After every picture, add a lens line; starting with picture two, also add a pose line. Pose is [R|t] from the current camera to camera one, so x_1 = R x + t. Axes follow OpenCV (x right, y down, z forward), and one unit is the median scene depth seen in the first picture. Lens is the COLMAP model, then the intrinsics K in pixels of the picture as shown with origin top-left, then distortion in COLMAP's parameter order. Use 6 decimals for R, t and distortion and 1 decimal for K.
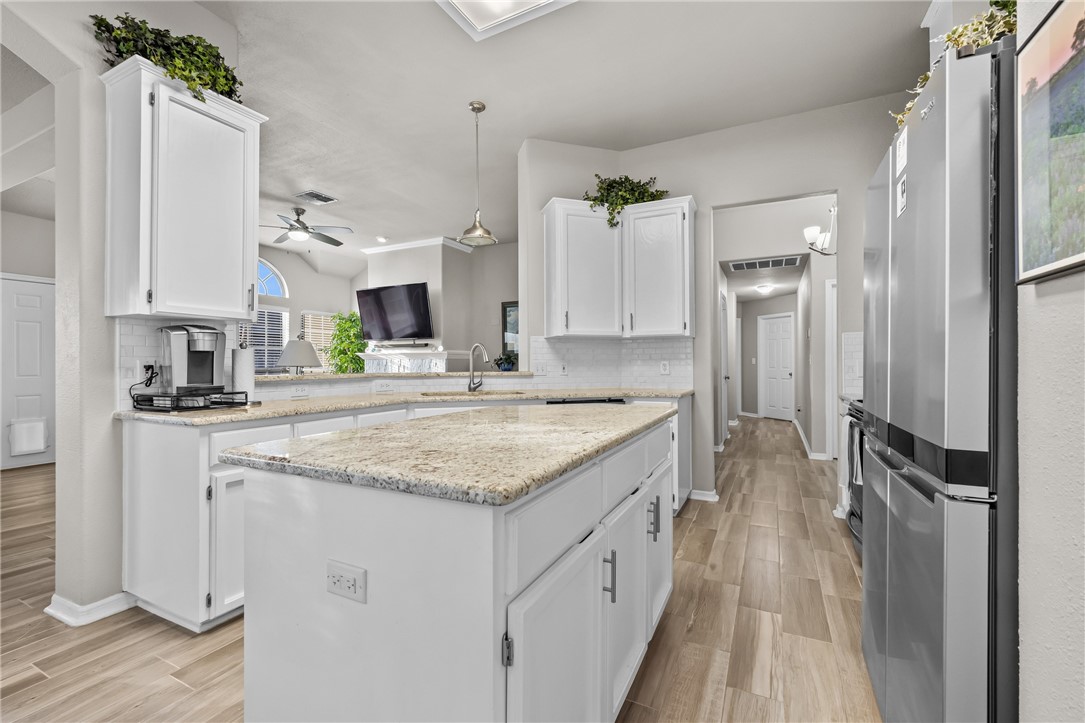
lens RADIAL K [[441.8, 0, 534.2], [0, 441.8, 359.7], [0, 0, 1]] dist [0.002289, -0.000109]
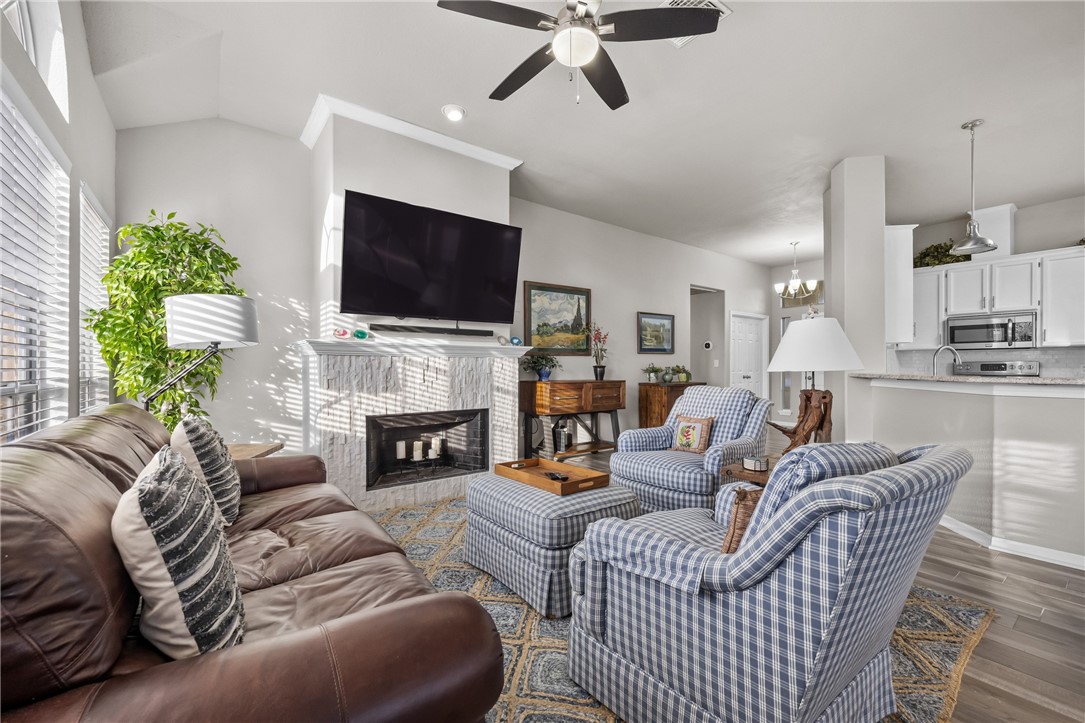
lens RADIAL K [[441.8, 0, 540.6], [0, 441.8, 366.0], [0, 0, 1]] dist [0.002289, -0.000109]
pose [[0.455524, 0.005788, 0.890205, -1.448758], [-0.007646, 0.999967, -0.002589, 0.021537], [-0.890191, -0.005627, 0.455554, 1.346840]]
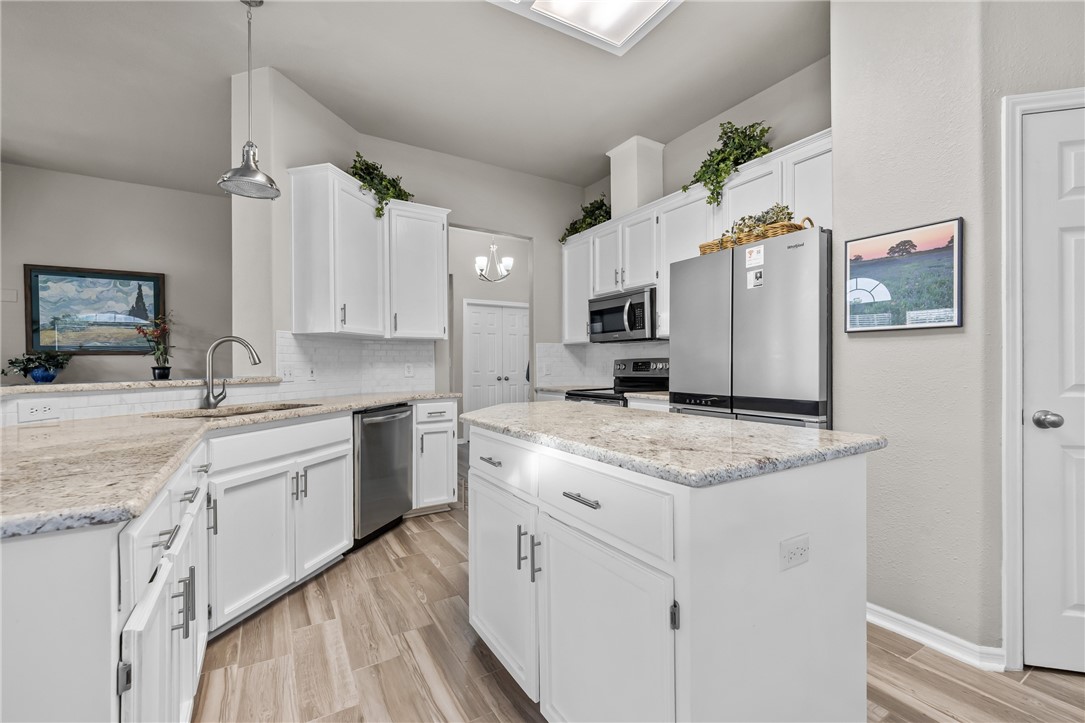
lens RADIAL K [[441.8, 0, 539.7], [0, 441.8, 365.0], [0, 0, 1]] dist [0.002289, -0.000109]
pose [[0.551259, -0.001186, 0.834334, -0.388425], [-0.002660, 0.999991, 0.003179, 0.003020], [-0.834330, -0.003972, 0.551251, 0.205192]]
